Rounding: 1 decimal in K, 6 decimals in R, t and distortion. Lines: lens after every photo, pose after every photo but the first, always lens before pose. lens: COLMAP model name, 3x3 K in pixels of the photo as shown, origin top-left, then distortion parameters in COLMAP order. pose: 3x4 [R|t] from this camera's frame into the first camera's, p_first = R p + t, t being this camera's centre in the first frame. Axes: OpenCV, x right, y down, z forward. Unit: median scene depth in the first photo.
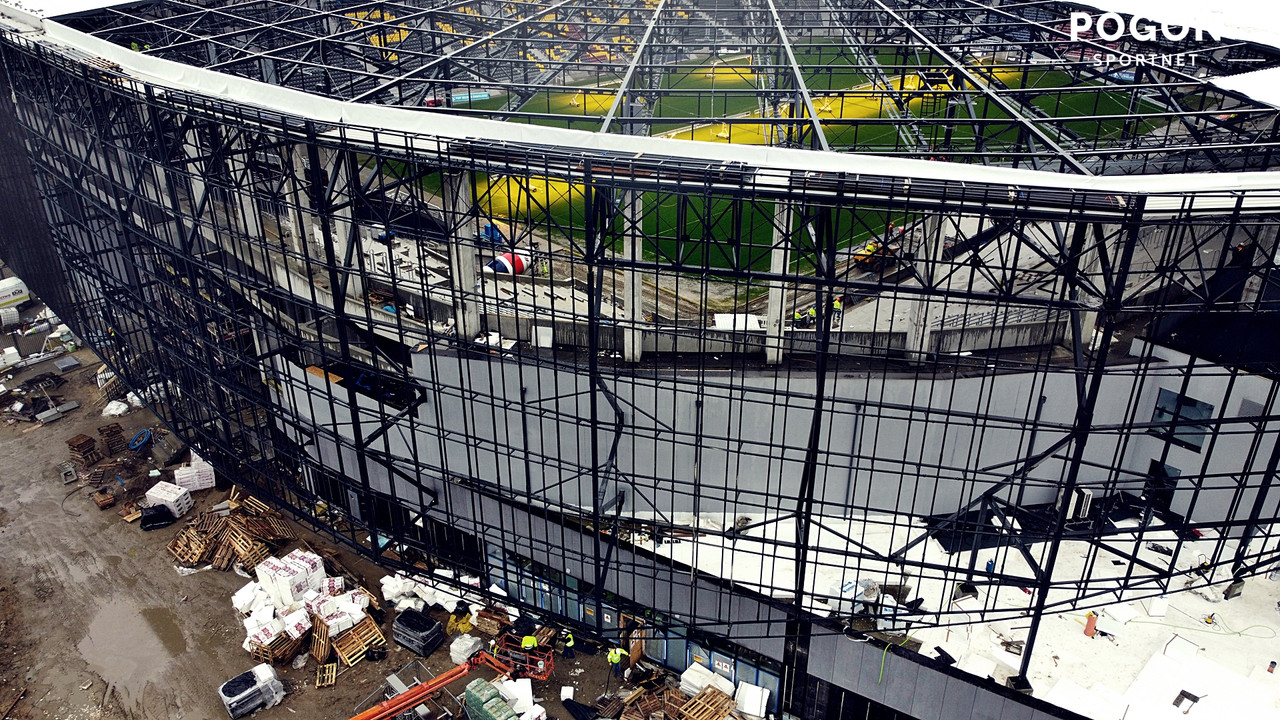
lens RADIAL K [[965.1, 0, 640.0], [0, 965.1, 360.0], [0, 0, 1]] dist [-0.001073, 0.001545]
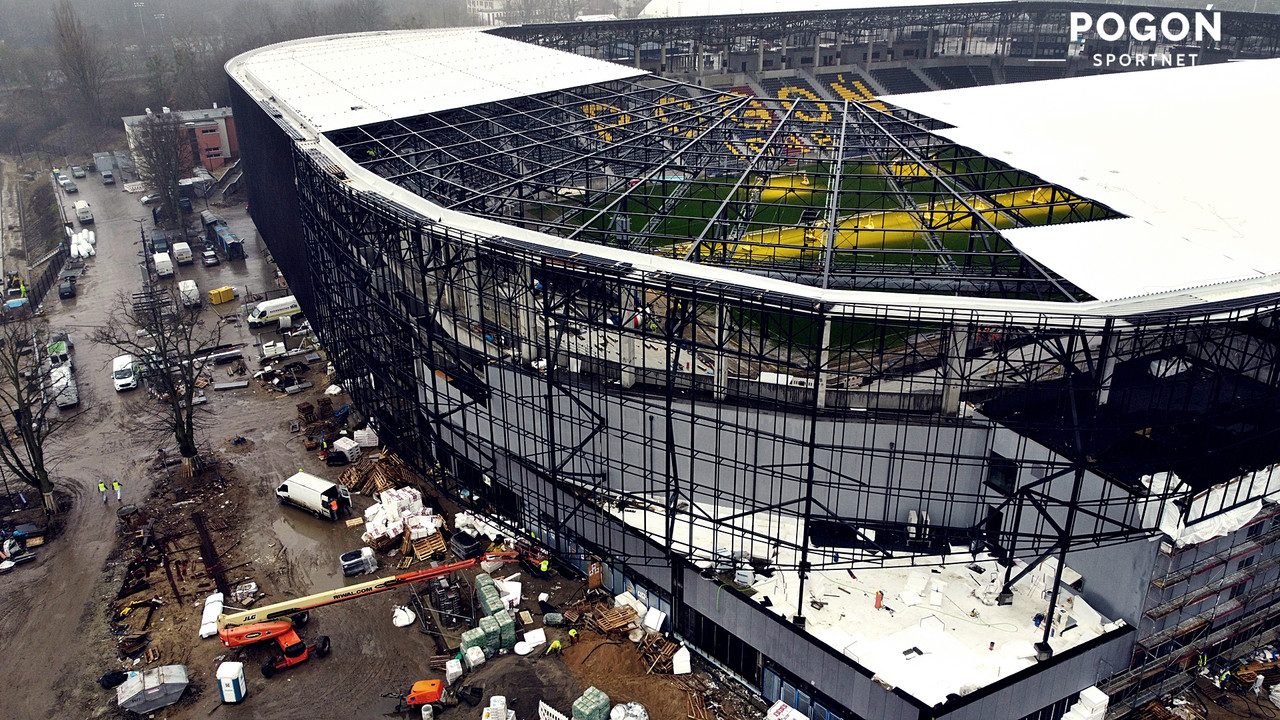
lens RADIAL K [[965.1, 0, 640.0], [0, 965.1, 360.0], [0, 0, 1]] dist [-0.001073, 0.001545]
pose [[0.959499, 0.104357, -0.261669, 0.390812], [-0.121451, 0.991338, -0.049983, 0.030755], [0.254186, 0.079739, 0.963863, -0.411223]]
